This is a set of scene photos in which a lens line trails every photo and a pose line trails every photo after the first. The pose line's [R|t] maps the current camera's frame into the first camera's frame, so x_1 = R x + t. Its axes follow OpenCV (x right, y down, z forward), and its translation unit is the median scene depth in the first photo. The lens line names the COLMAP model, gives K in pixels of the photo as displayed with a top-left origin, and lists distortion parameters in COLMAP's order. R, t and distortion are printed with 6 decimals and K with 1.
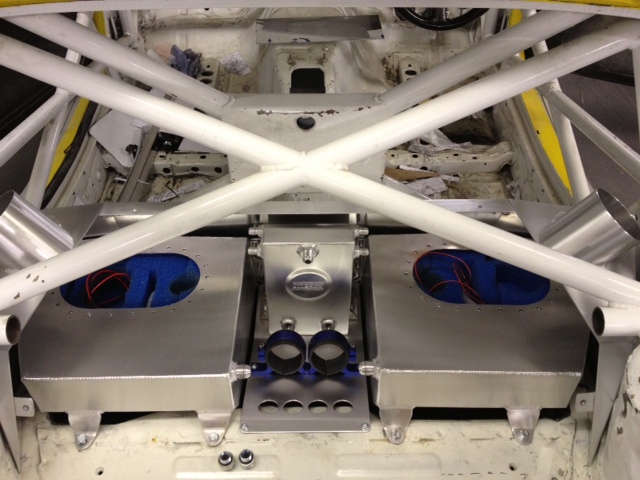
lens RADIAL K [[642.3, 0, 320.0], [0, 642.3, 236.4], [0, 0, 1]] dist [0.009594, 0.000000]
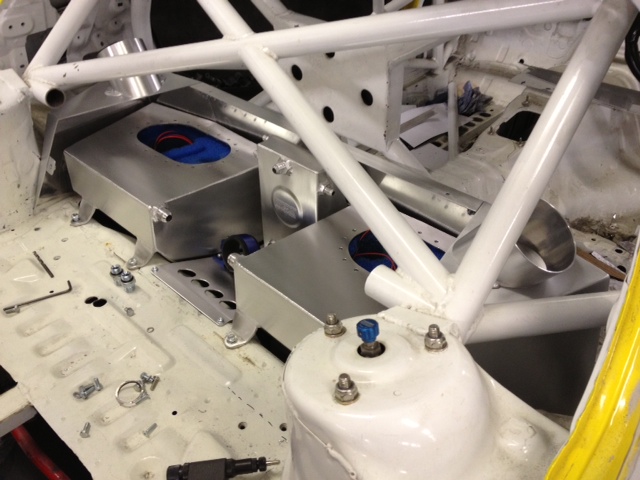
lens RADIAL K [[642.3, 0, 317.3], [0, 642.3, 242.7], [0, 0, 1]] dist [0.009594, 0.000000]
pose [[0.686147, 0.394393, -0.611275, 0.755199], [-0.494608, 0.869098, 0.005549, 0.107963], [0.533447, 0.298534, 0.791399, 0.241185]]
